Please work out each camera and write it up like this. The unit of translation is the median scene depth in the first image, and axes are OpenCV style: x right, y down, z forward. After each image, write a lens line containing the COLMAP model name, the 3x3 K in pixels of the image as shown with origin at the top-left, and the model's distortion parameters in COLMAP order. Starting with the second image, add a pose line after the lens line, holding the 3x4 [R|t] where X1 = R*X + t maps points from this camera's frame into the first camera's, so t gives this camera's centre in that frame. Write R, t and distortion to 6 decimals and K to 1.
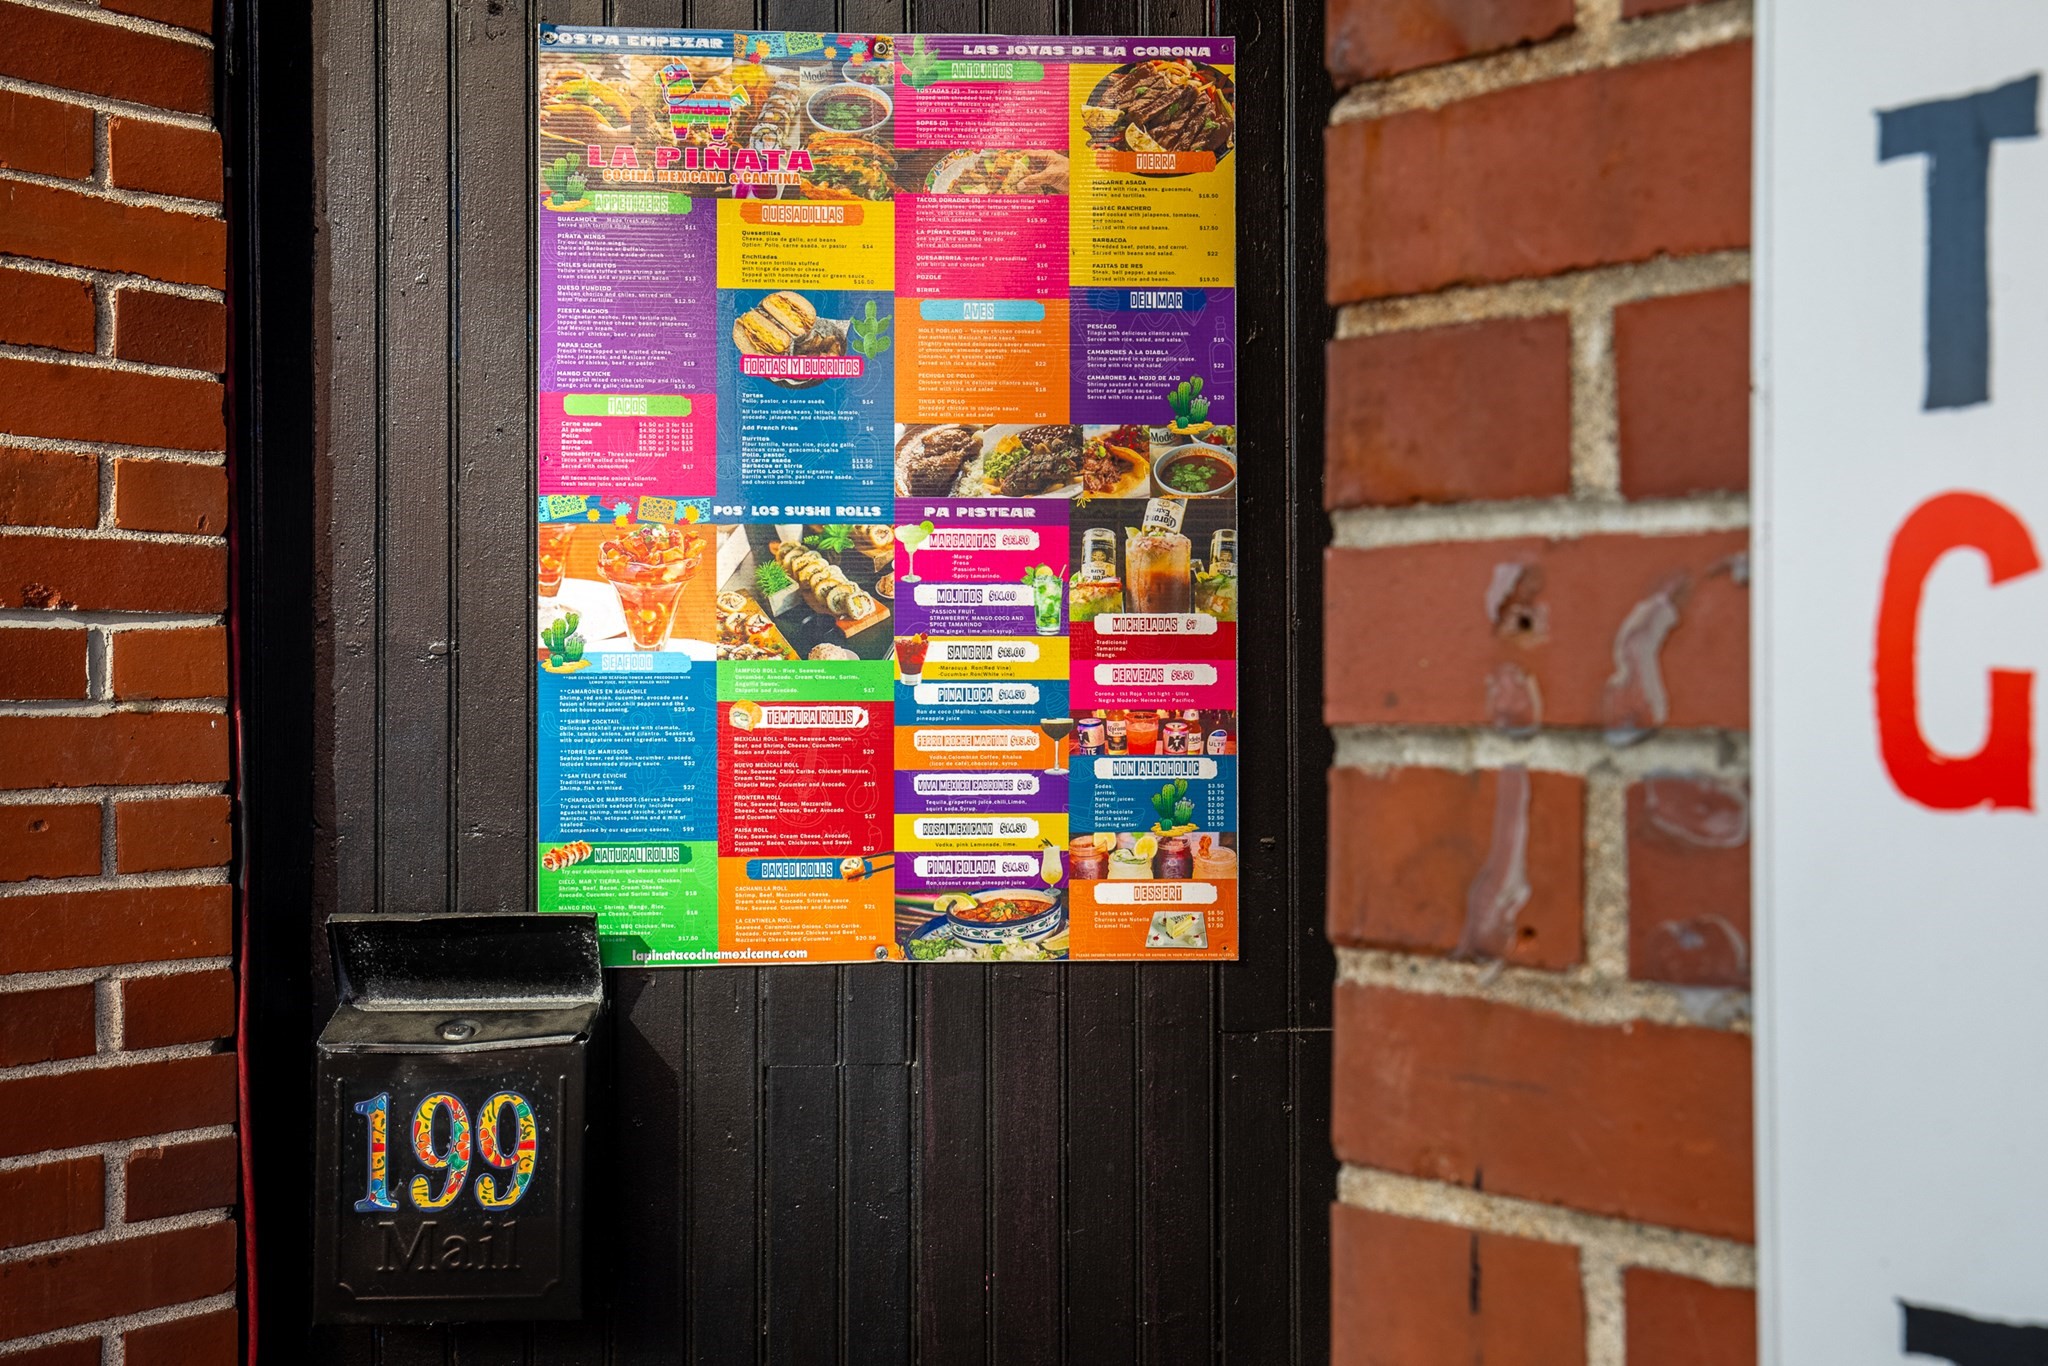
lens RADIAL K [[2095.8, 0, 1188.5], [0, 2095.8, 675.4], [0, 0, 1]] dist [0.008909, 0.014876]
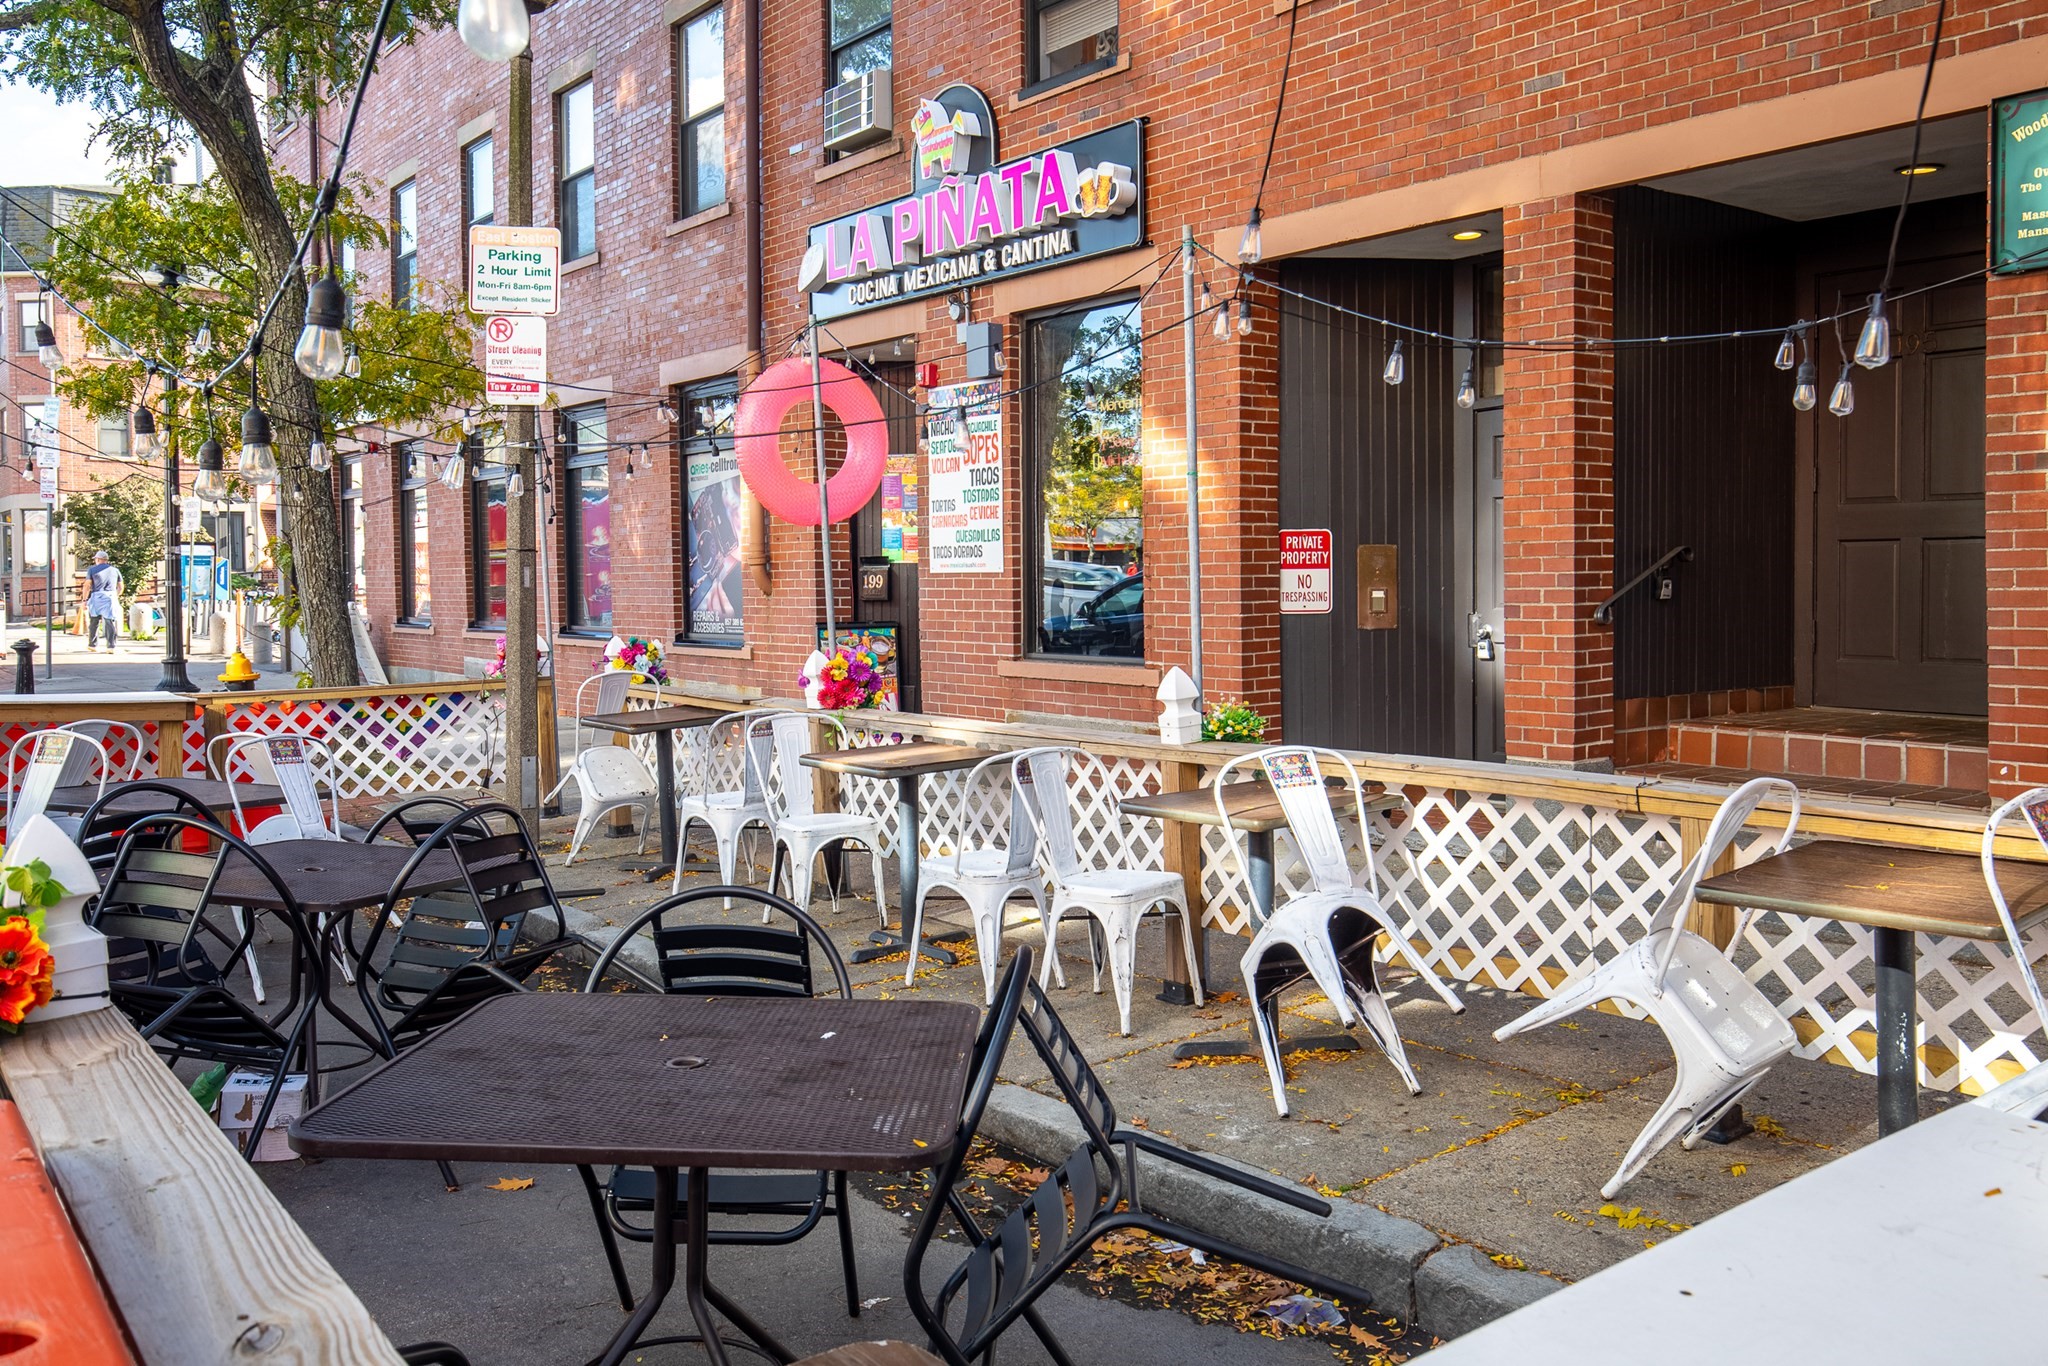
lens RADIAL K [[1614.0, 0, 1022.8], [0, 1614.0, 635.2], [0, 0, 1]] dist [0.010948, 0.007023]
pose [[0.978862, 0.004121, -0.204478, 1.646130], [0.003460, 0.999320, 0.036702, 0.197500], [0.204491, -0.036634, 0.978183, -5.491213]]
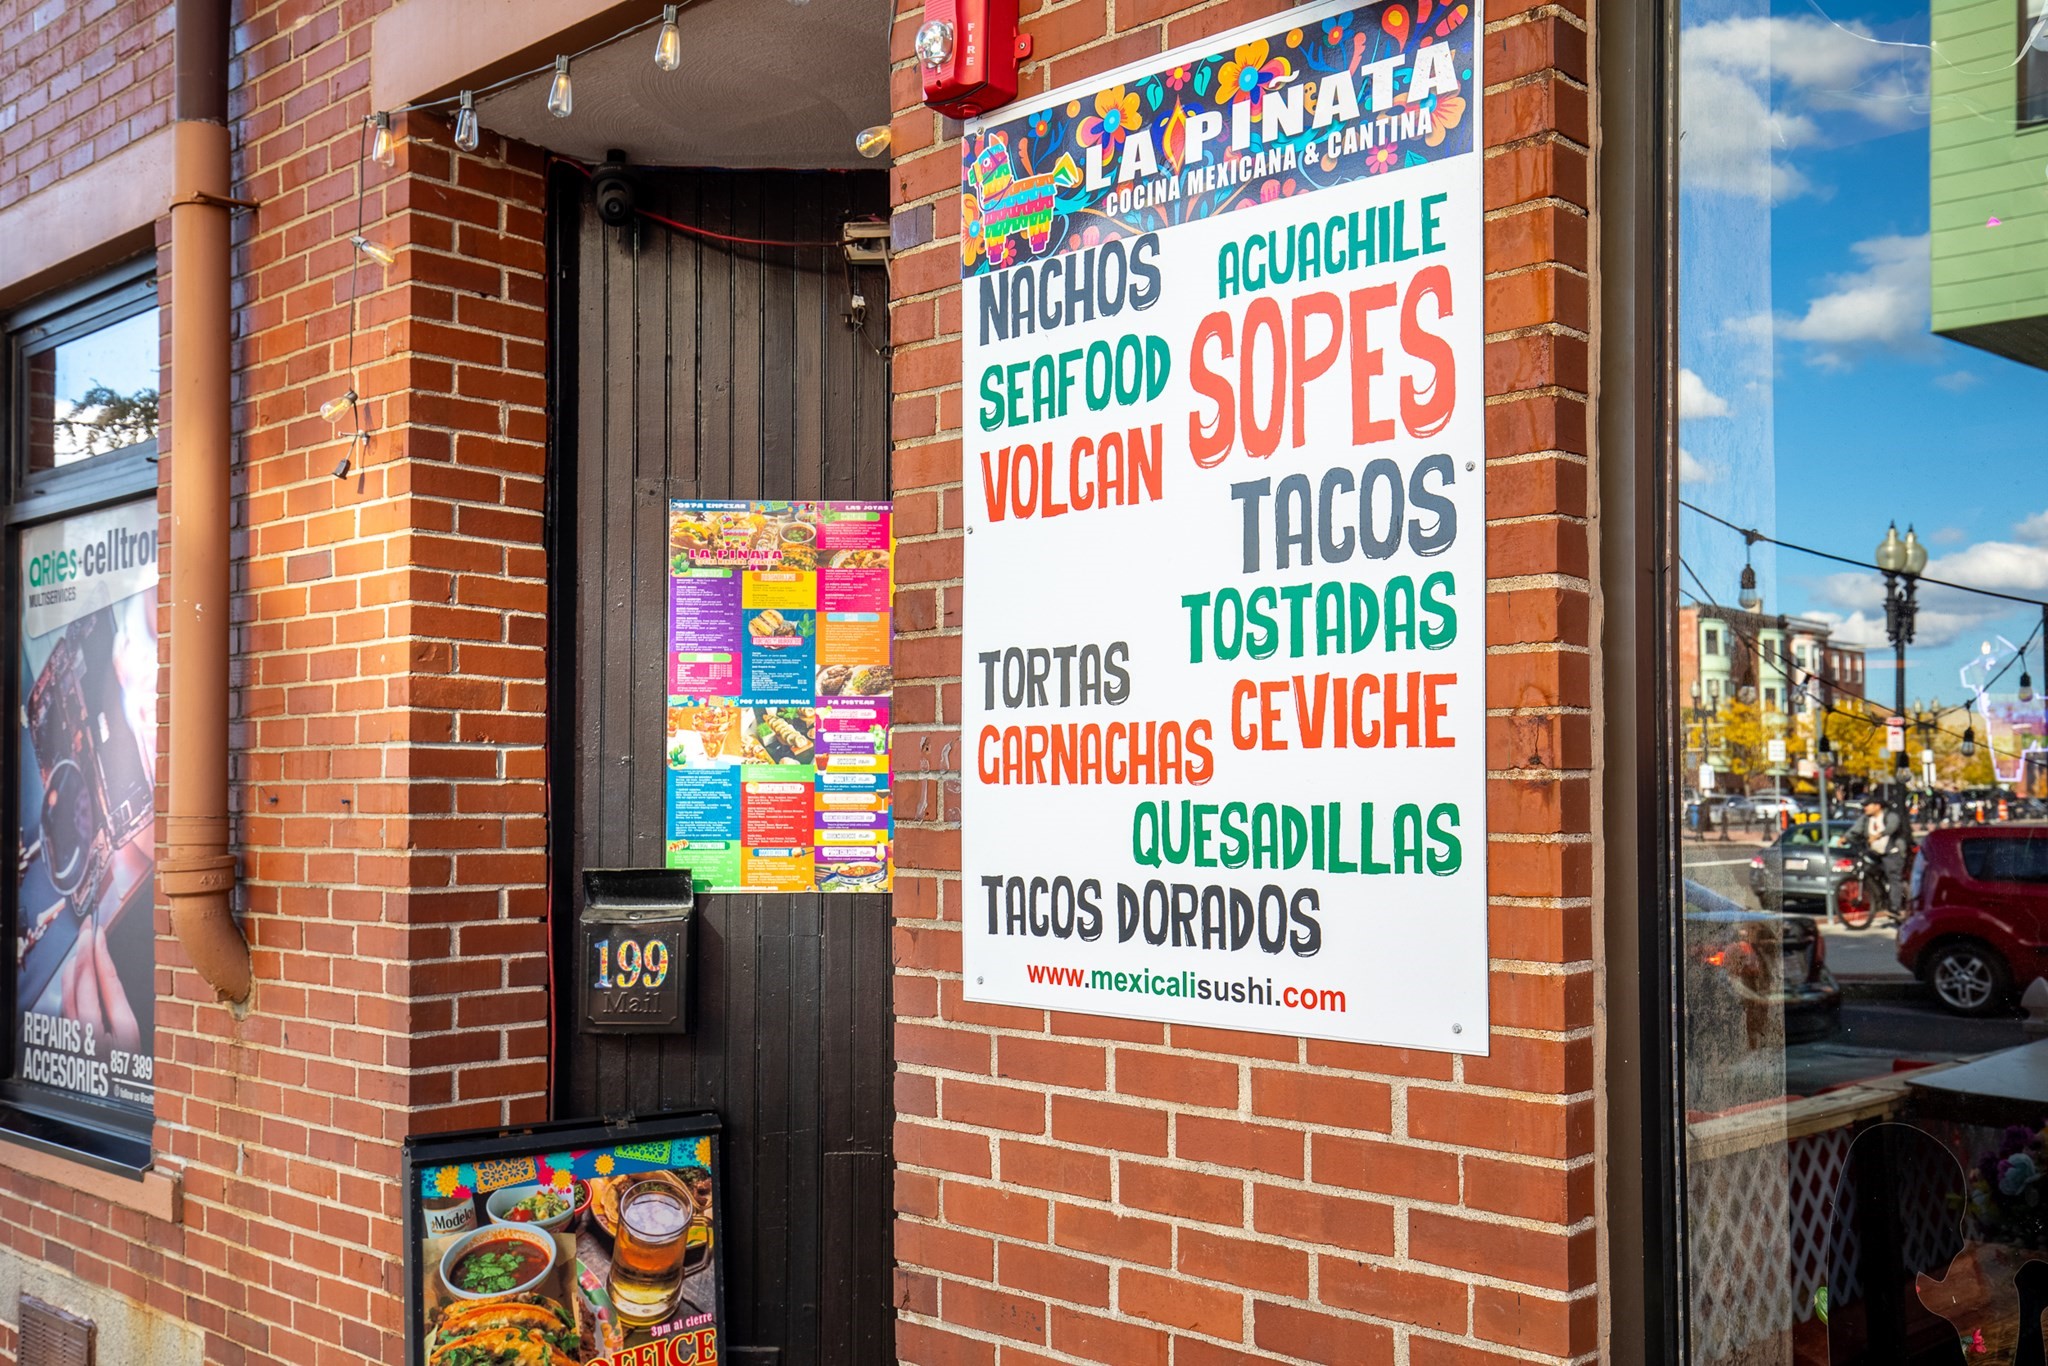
lens RADIAL K [[2012.9, 0, 1022.9], [0, 2012.9, 755.5], [0, 0, 1]] dist [0.007754, 0.002718]
pose [[0.998296, 0.003427, -0.058245, 0.228366], [-0.004732, 0.999740, -0.022287, 0.032234], [0.058154, 0.022525, 0.998053, -1.266211]]
